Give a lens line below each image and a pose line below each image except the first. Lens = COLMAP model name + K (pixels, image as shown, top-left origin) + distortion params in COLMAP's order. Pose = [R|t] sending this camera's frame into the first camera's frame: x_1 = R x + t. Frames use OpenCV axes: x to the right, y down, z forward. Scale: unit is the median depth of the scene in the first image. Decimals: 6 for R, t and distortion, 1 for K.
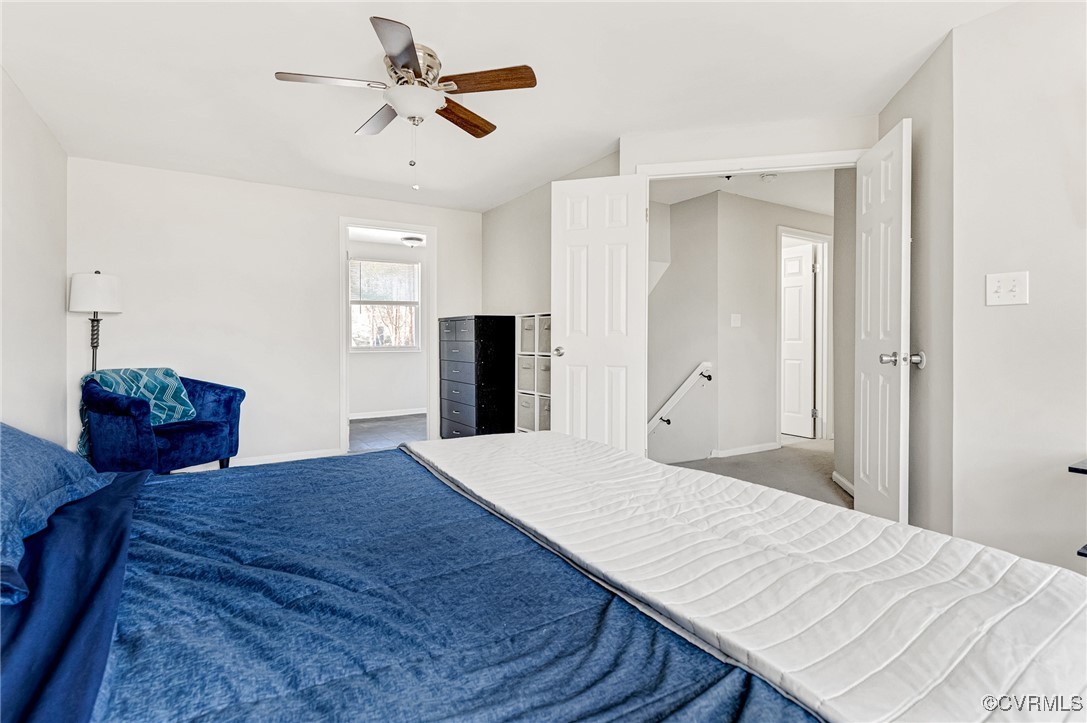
lens RADIAL K [[521.6, 0, 540.4], [0, 521.6, 356.7], [0, 0, 1]] dist [-0.000377, 0.000254]
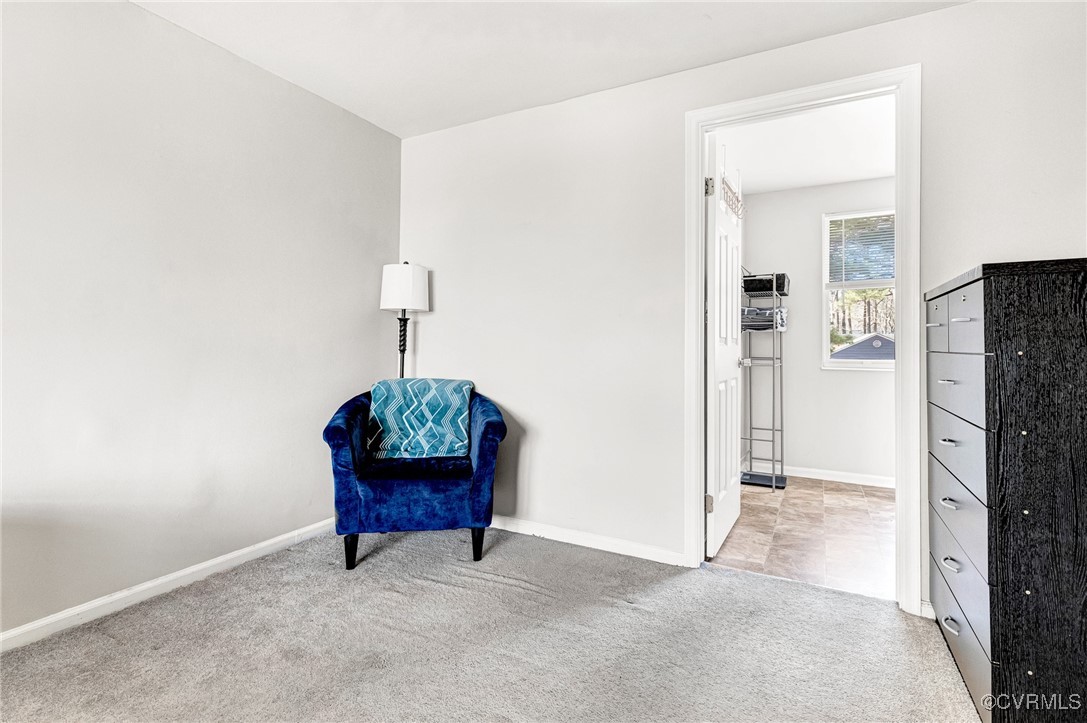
lens RADIAL K [[521.8, 0, 542.2], [0, 521.8, 345.5], [0, 0, 1]] dist [-0.001937, -0.000102]
pose [[0.520260, 0.008975, -0.853961, -0.009977], [-0.039724, 0.999117, -0.013700, -0.024949], [0.853084, 0.041051, 0.520157, 0.747608]]
